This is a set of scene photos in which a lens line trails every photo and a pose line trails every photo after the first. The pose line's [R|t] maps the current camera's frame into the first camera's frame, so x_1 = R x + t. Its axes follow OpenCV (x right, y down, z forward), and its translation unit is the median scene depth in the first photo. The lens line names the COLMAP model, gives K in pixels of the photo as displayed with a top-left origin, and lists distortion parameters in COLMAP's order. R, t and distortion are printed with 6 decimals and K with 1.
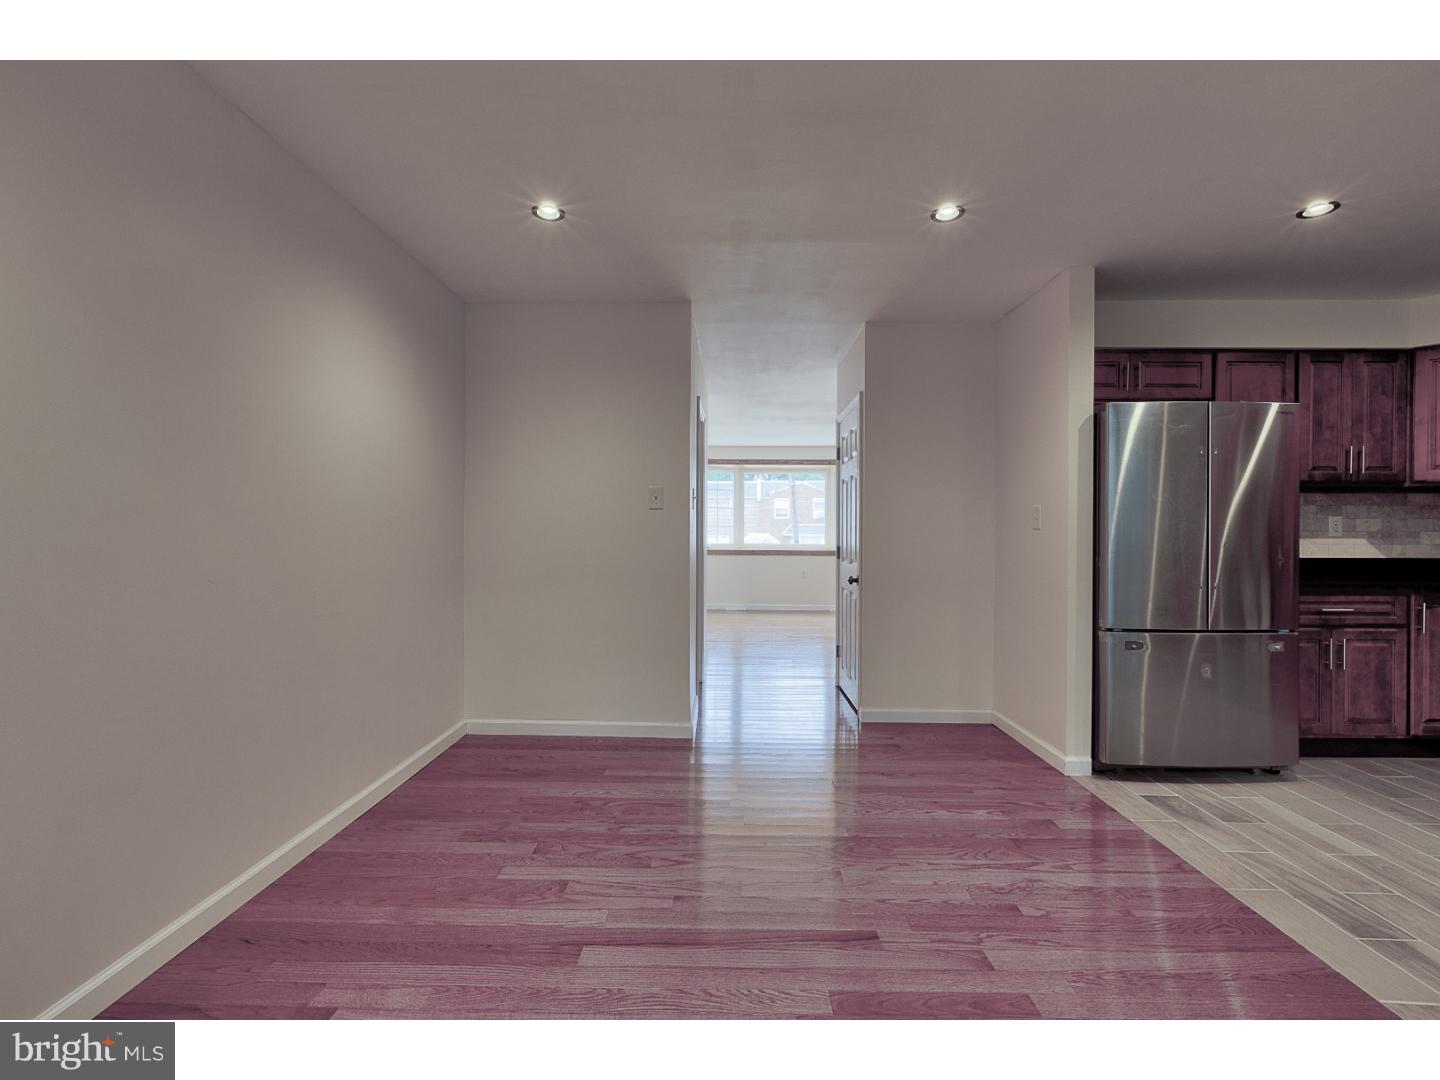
lens RADIAL K [[639.5, 0, 717.2], [0, 639.5, 533.9], [0, 0, 1]] dist [0.002962, -0.000513]
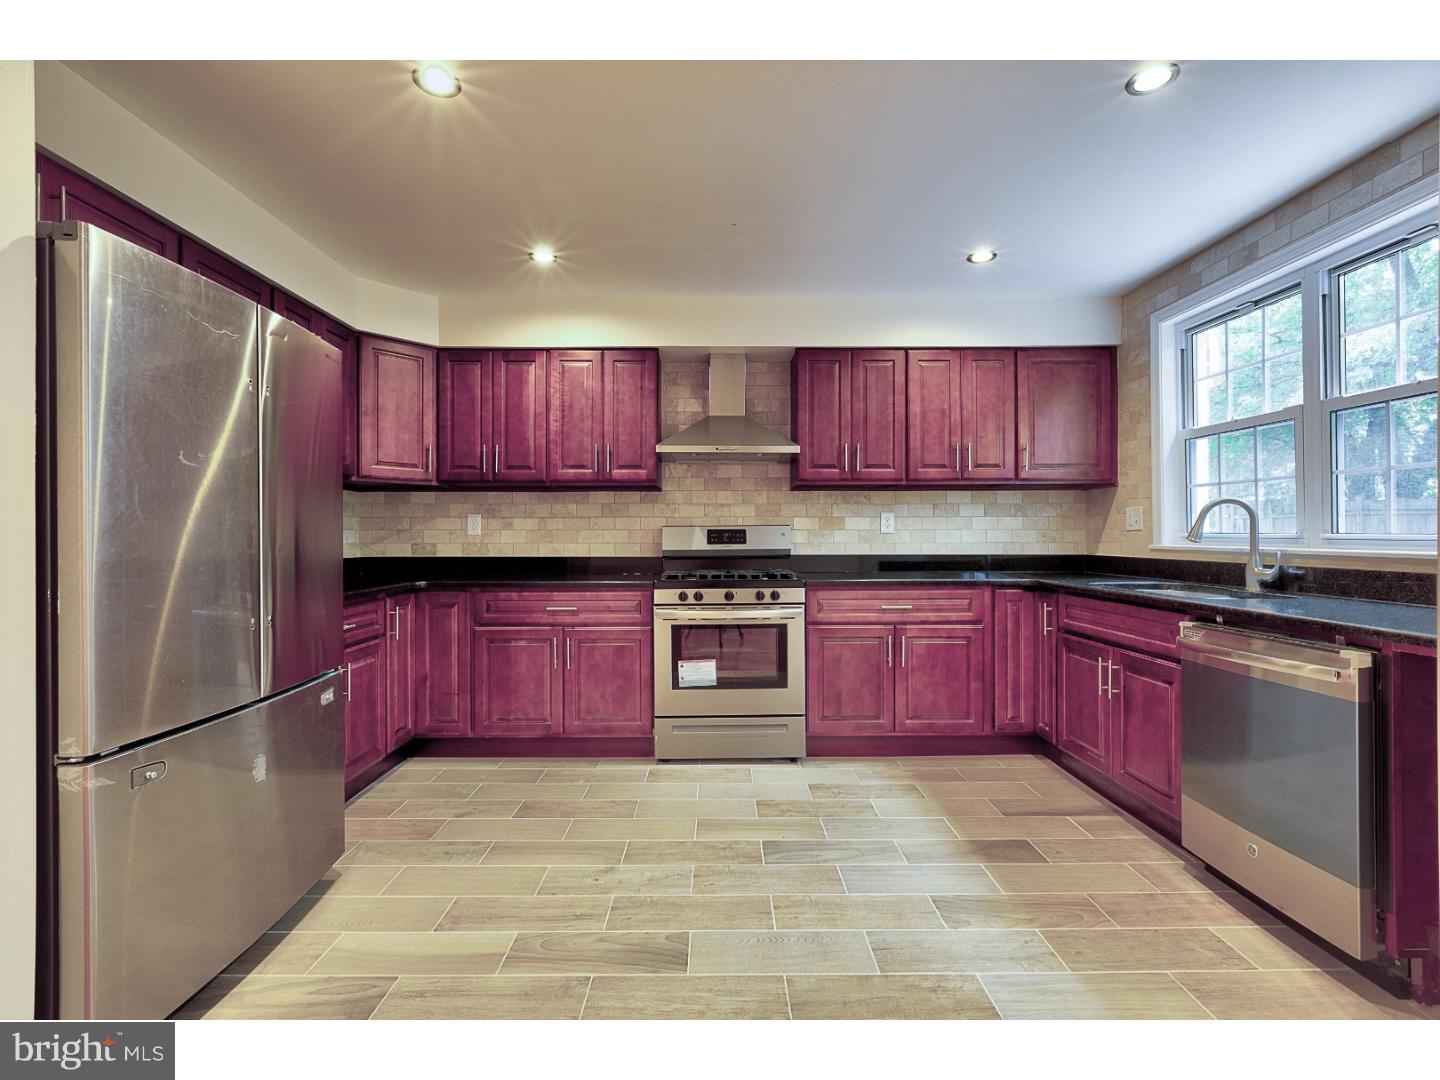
lens RADIAL K [[639.5, 0, 717.2], [0, 639.5, 533.9], [0, 0, 1]] dist [0.002962, -0.000513]
pose [[-0.025328, -0.004393, 0.999670, 0.174345], [0.005379, 0.999975, 0.004530, 0.000878], [-0.999665, 0.005492, -0.025303, 0.591572]]
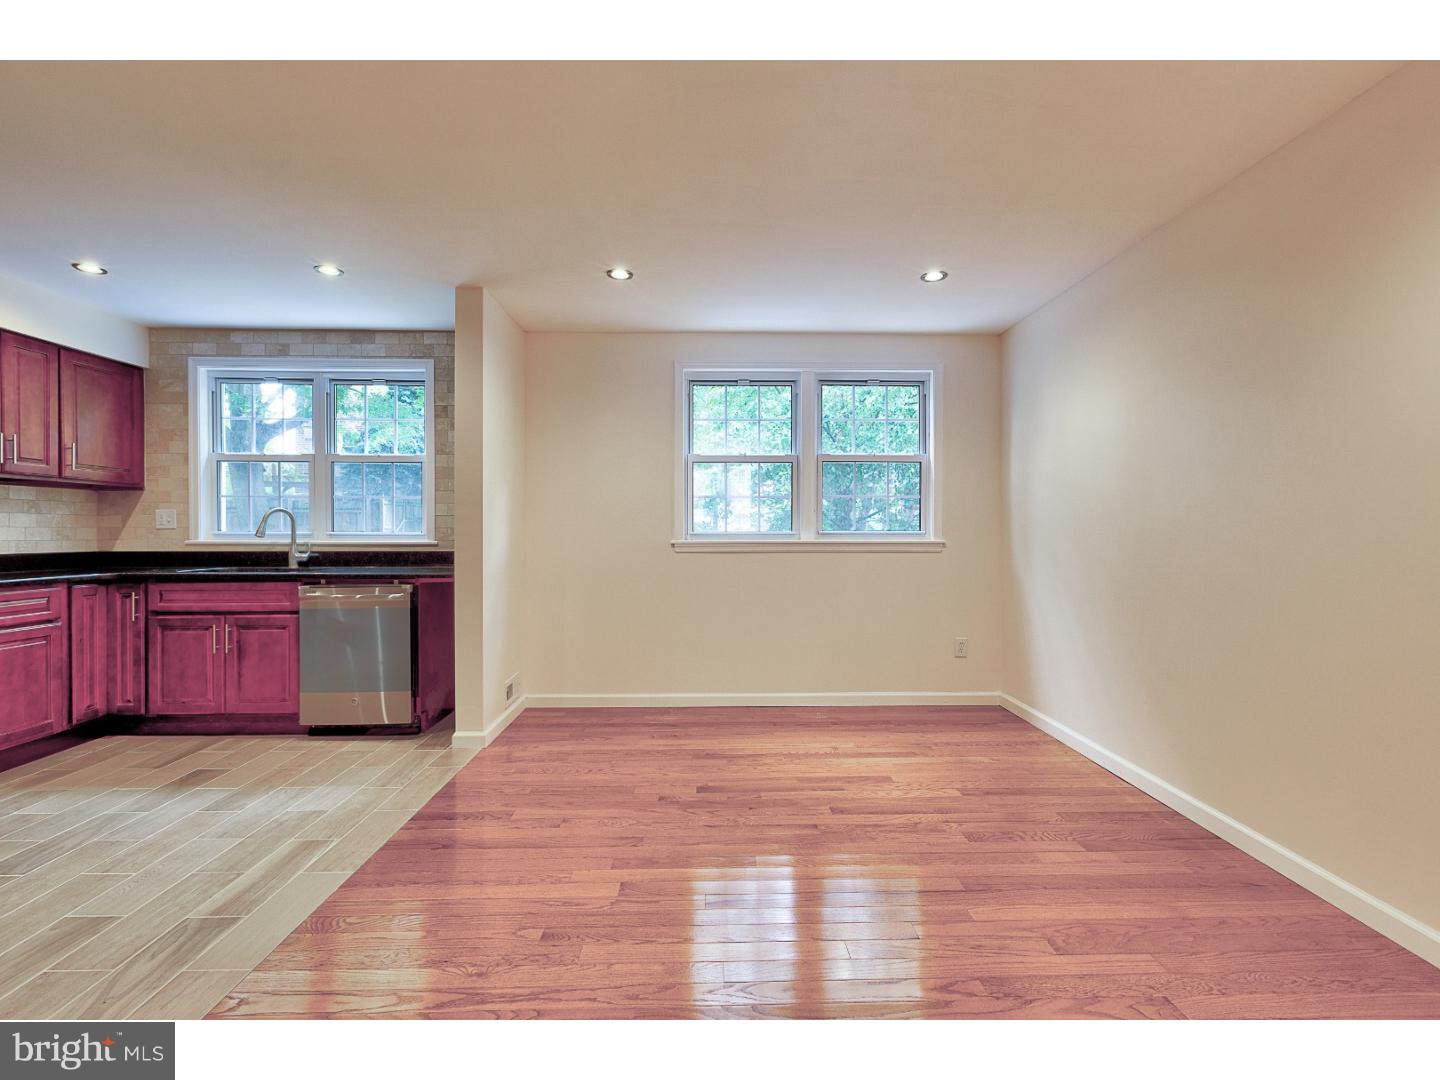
lens RADIAL K [[639.5, 0, 717.2], [0, 639.5, 533.9], [0, 0, 1]] dist [0.002962, -0.000513]
pose [[-0.999401, -0.004001, -0.034371, 0.165897], [-0.004267, 0.999962, 0.007657, -0.001040], [0.034339, 0.007799, -0.999380, 1.264431]]
